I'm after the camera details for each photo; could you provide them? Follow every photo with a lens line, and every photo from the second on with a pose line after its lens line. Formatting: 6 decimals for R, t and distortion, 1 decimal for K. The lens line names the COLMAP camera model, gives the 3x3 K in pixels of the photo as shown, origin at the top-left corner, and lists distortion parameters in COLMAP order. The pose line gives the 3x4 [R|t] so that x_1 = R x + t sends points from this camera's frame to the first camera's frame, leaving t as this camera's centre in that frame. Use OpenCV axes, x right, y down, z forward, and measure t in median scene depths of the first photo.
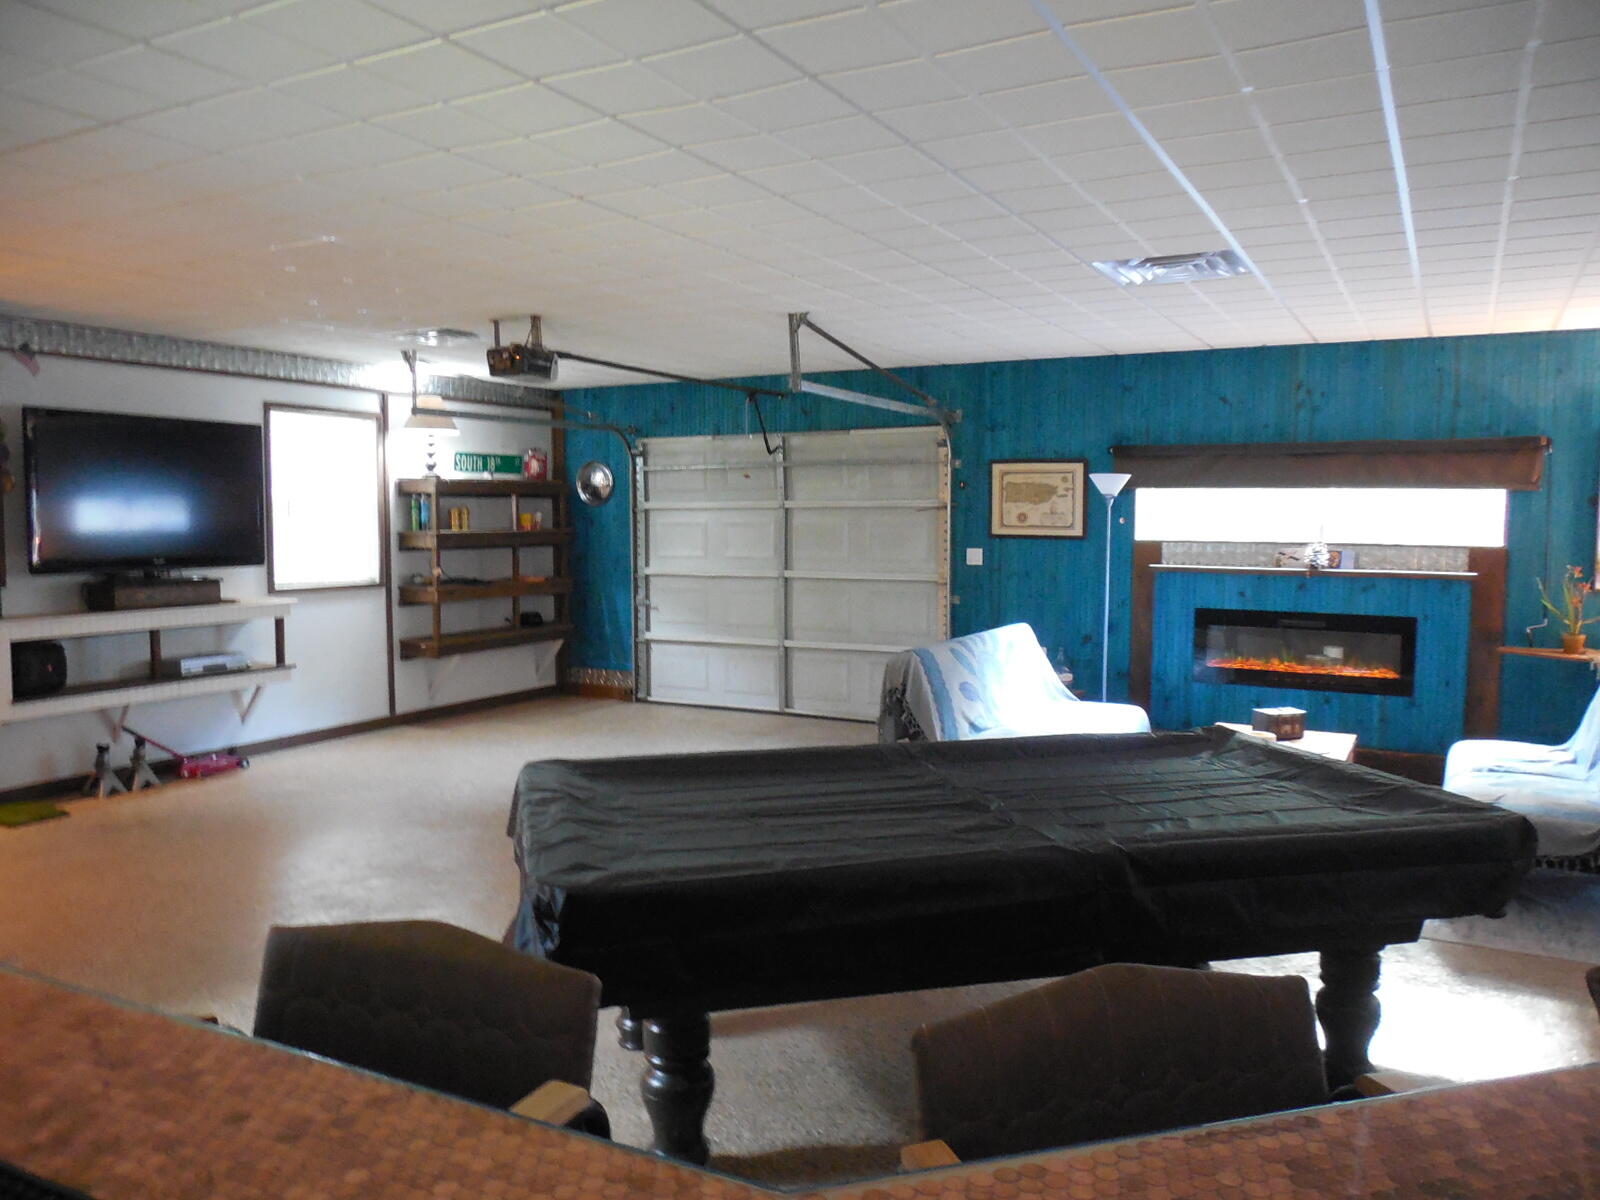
lens RADIAL K [[1191.5, 0, 803.4], [0, 1191.5, 602.0], [0, 0, 1]] dist [-0.004260, 0.001596]
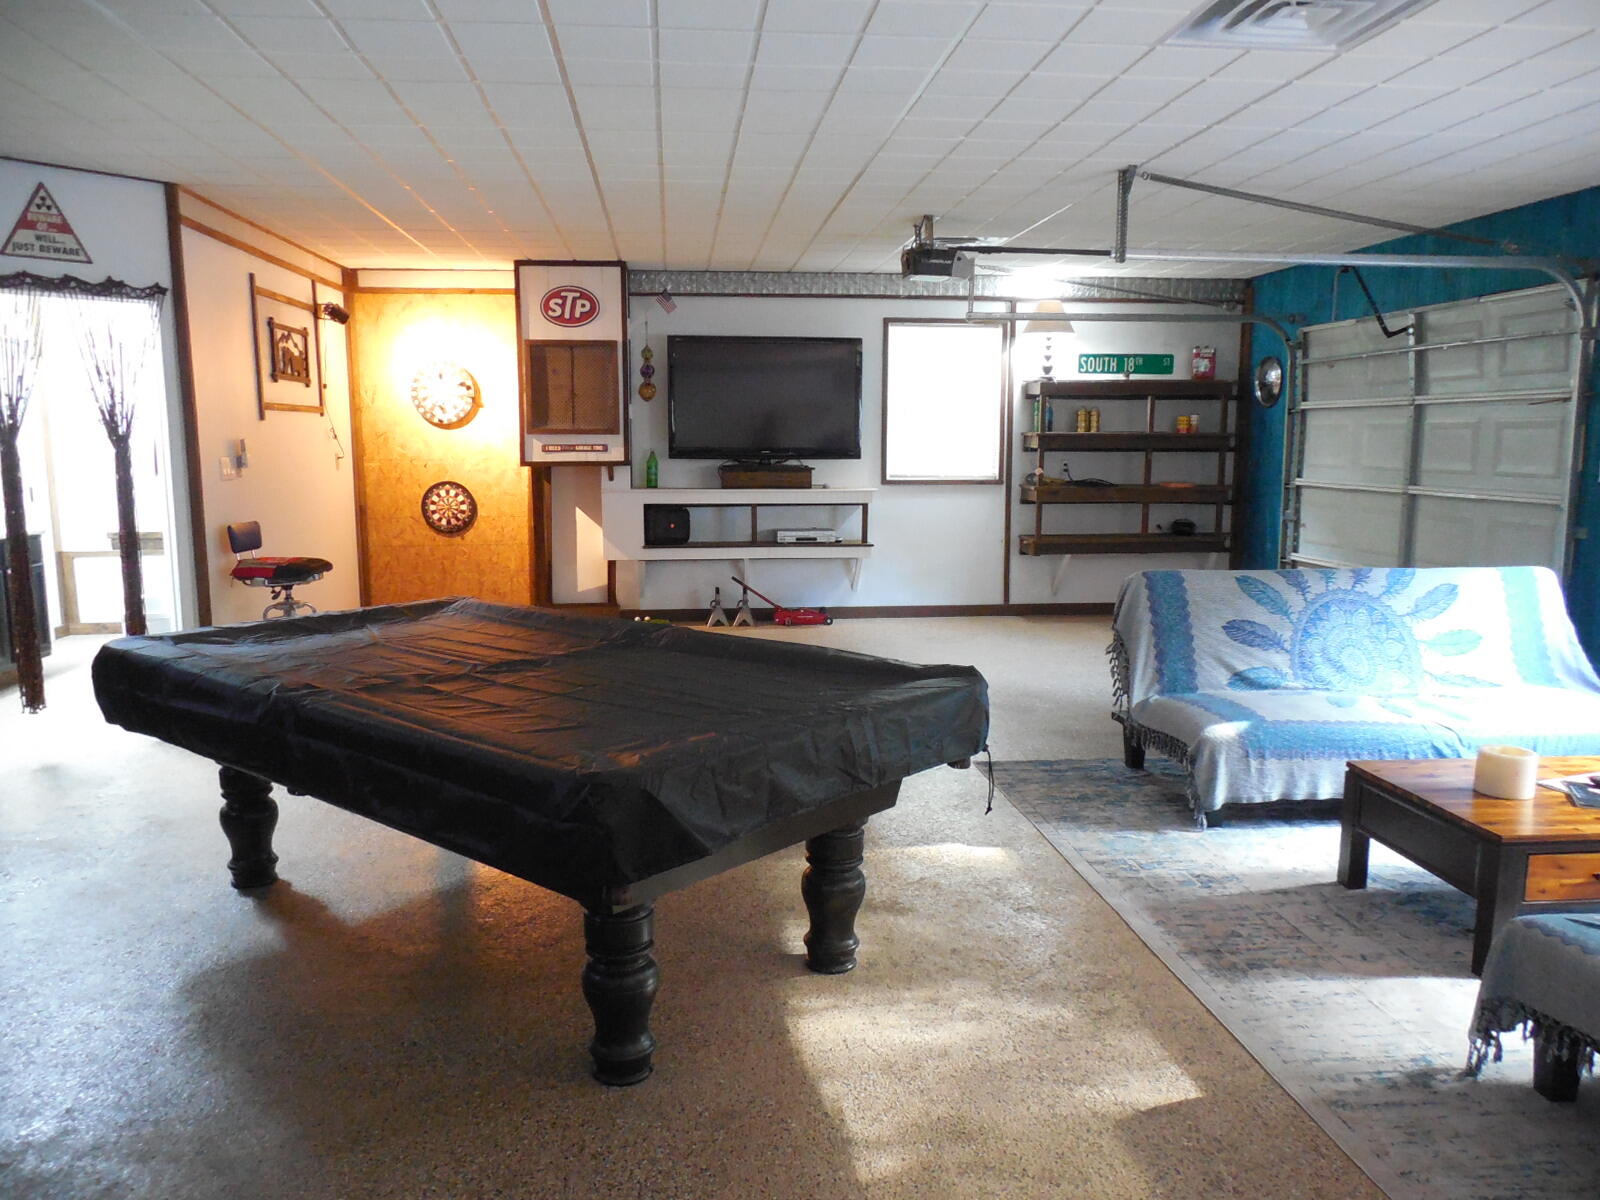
lens RADIAL K [[1191.5, 0, 796.4], [0, 1191.5, 600.4], [0, 0, 1]] dist [-0.004260, 0.001596]
pose [[0.582337, 0.115654, -0.804678, 0.411758], [-0.063320, 0.993274, 0.096937, -0.001086], [0.810477, -0.005498, 0.585744, 0.218774]]
